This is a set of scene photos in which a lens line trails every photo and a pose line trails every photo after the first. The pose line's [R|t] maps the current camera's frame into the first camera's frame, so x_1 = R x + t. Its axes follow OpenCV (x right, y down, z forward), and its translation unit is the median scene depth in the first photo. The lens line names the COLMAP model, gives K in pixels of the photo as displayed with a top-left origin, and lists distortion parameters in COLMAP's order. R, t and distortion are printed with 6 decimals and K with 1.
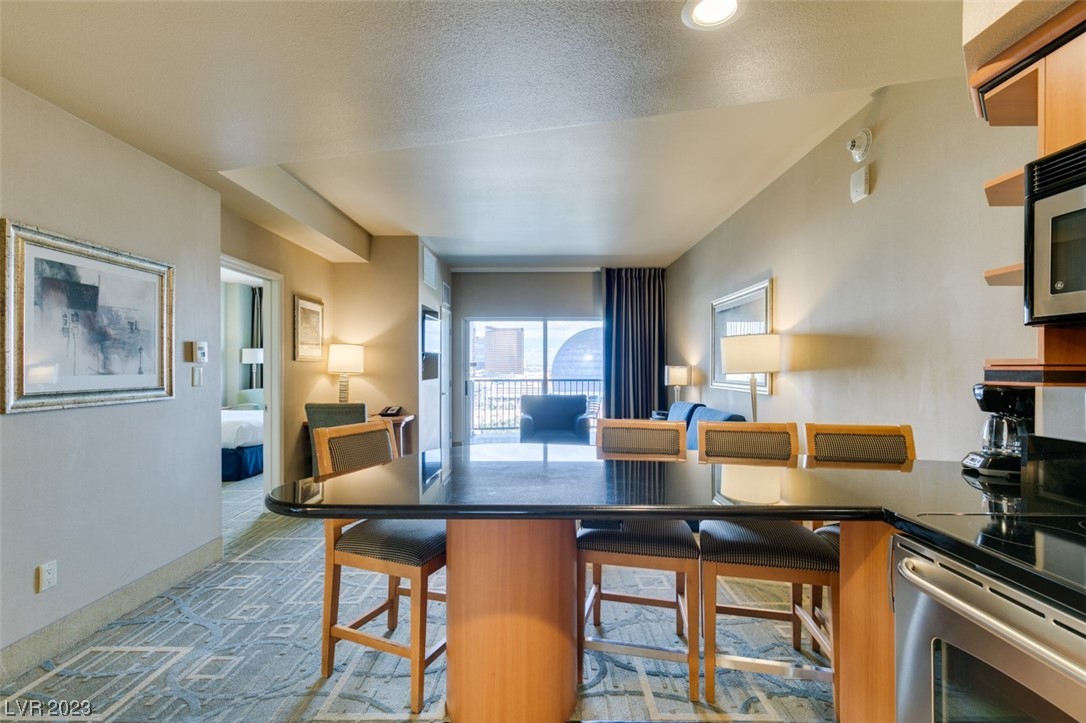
lens RADIAL K [[488.1, 0, 543.1], [0, 488.1, 367.4], [0, 0, 1]] dist [0.006604, -0.002233]
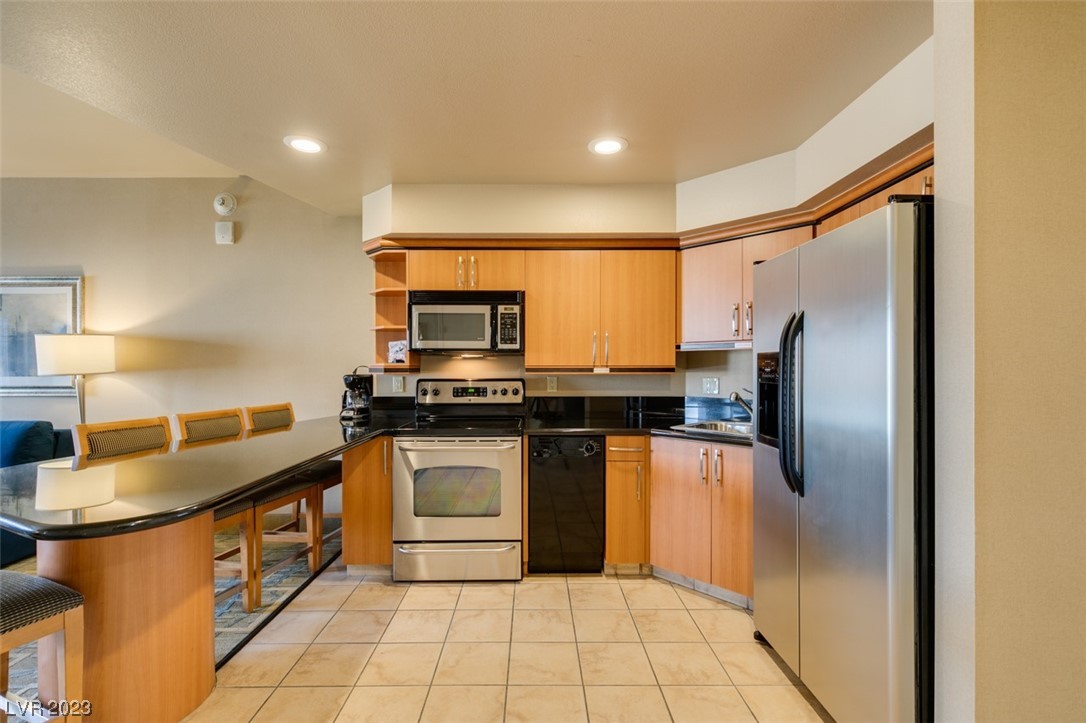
lens RADIAL K [[488.1, 0, 539.8], [0, 488.1, 366.0], [0, 0, 1]] dist [0.006604, -0.002233]
pose [[-0.009850, -0.000490, 0.999951, -0.782444], [0.003338, 0.999994, 0.000523, -0.001599], [-0.999946, 0.003343, -0.009848, 0.153443]]
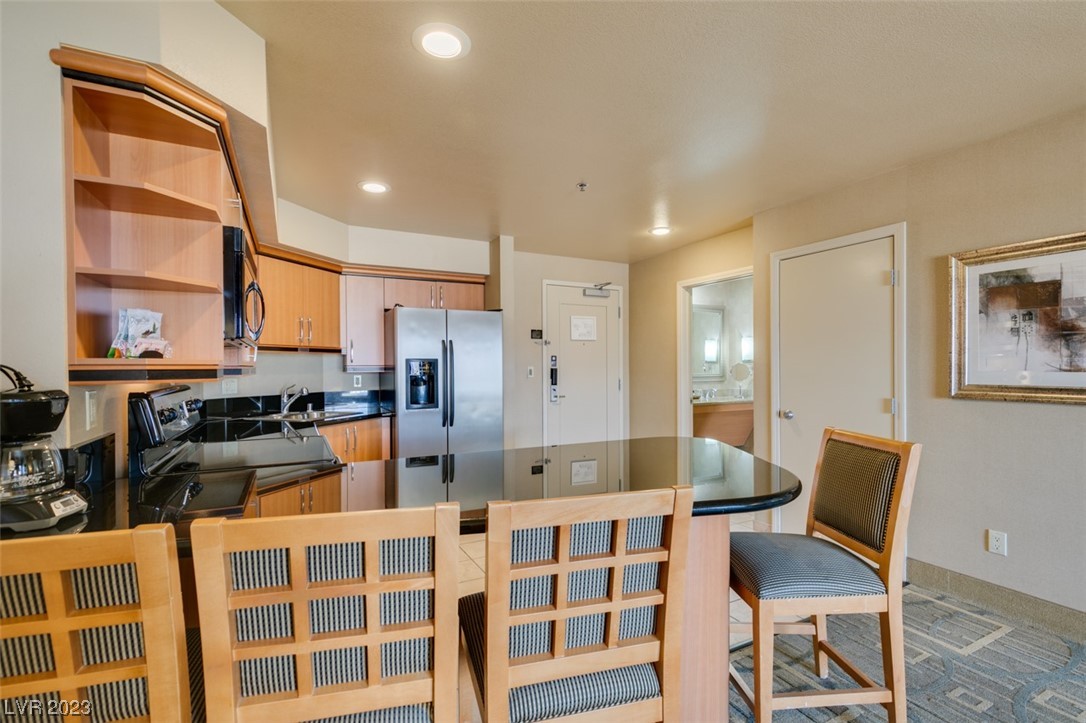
lens RADIAL K [[488.1, 0, 540.6], [0, 488.1, 370.9], [0, 0, 1]] dist [0.006604, -0.002233]
pose [[-0.890162, 0.007819, -0.455577, 0.410004], [0.003048, 0.999933, 0.011205, -0.000025], [0.455634, 0.008585, -0.890126, 1.296511]]
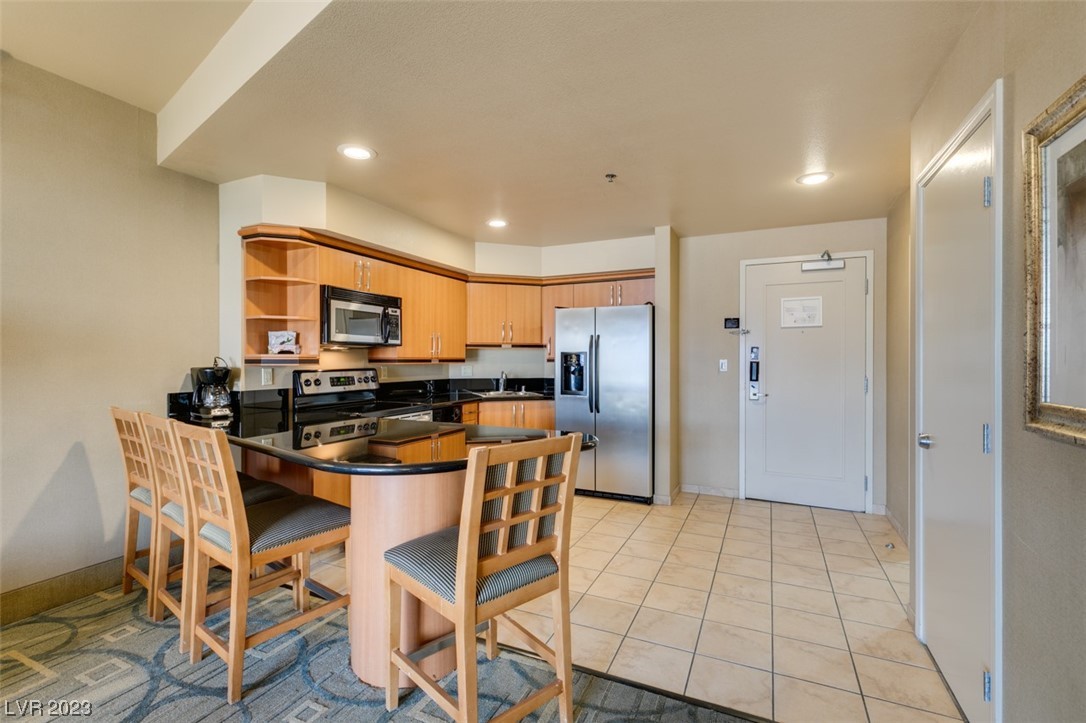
lens RADIAL K [[488.1, 0, 537.4], [0, 488.1, 360.5], [0, 0, 1]] dist [0.006604, -0.002233]
pose [[-0.903852, -0.002953, 0.427835, -0.602102], [-0.000668, 0.999985, 0.005490, -0.000879], [-0.427845, 0.004677, -0.903840, 1.422742]]
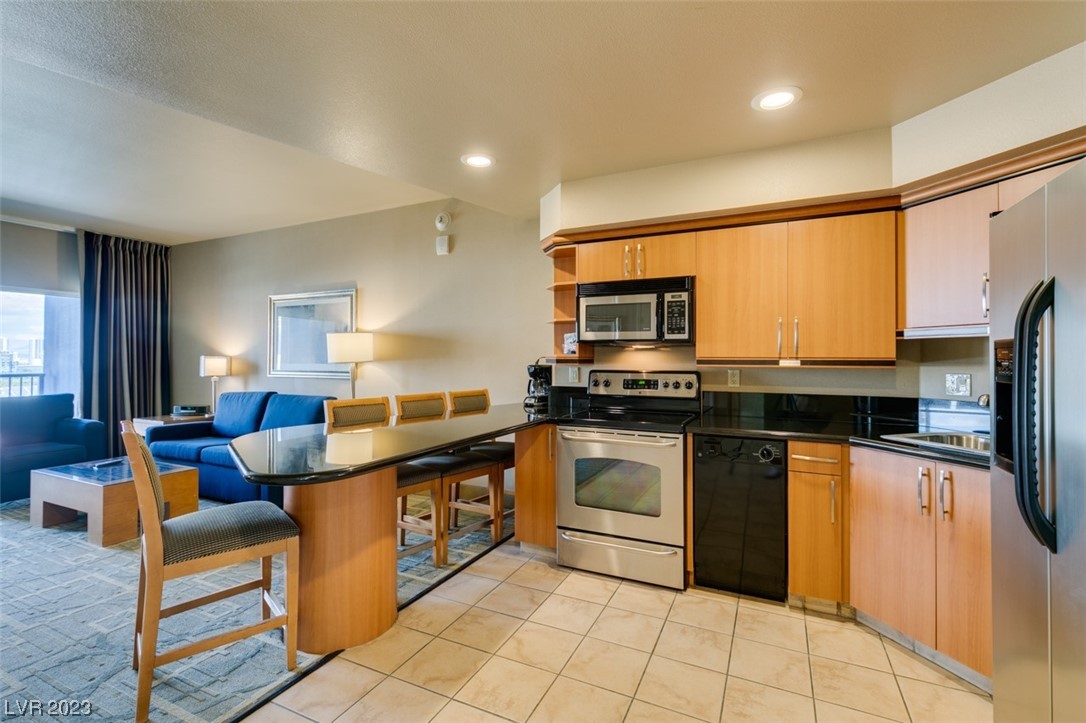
lens RADIAL K [[488.1, 0, 540.1], [0, 488.1, 352.2], [0, 0, 1]] dist [0.006604, -0.002233]
pose [[0.436761, 0.009072, 0.899532, -0.726016], [0.000422, 0.999947, -0.010290, -0.001989], [-0.899578, 0.004873, 0.436734, 0.003583]]
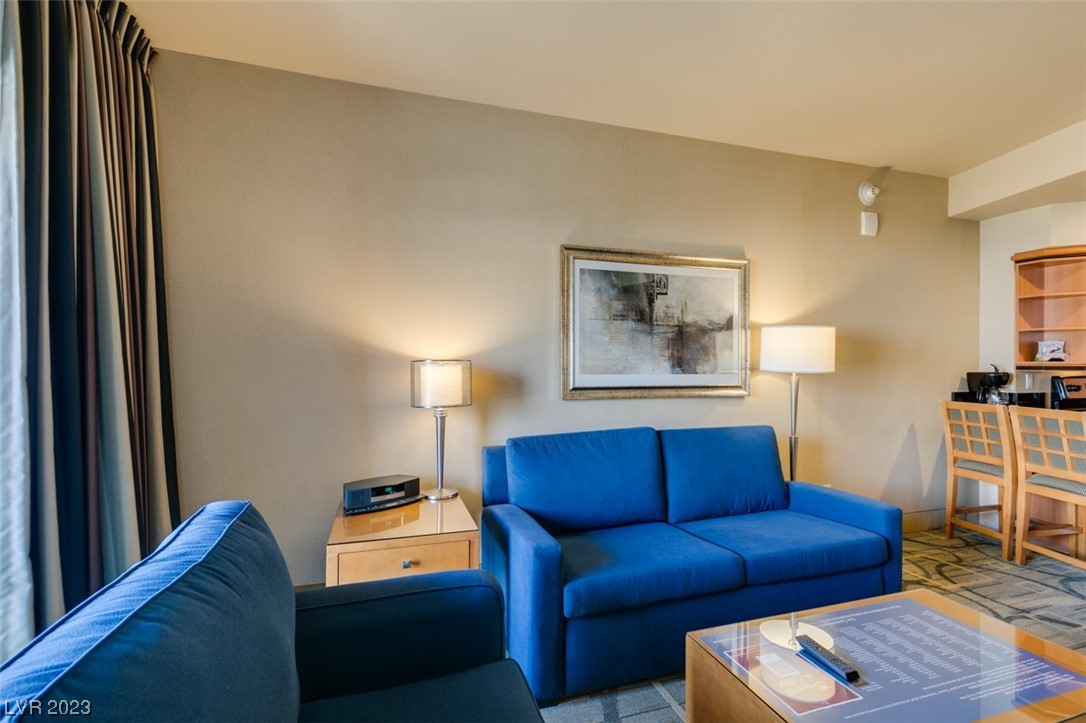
lens RADIAL K [[488.1, 0, 538.6], [0, 488.1, 362.6], [0, 0, 1]] dist [0.006604, -0.002233]
pose [[-0.299818, -0.002600, 0.953993, -0.359076], [-0.003012, 0.999994, 0.001778, -0.004825], [-0.953992, -0.002340, -0.299824, 2.420210]]
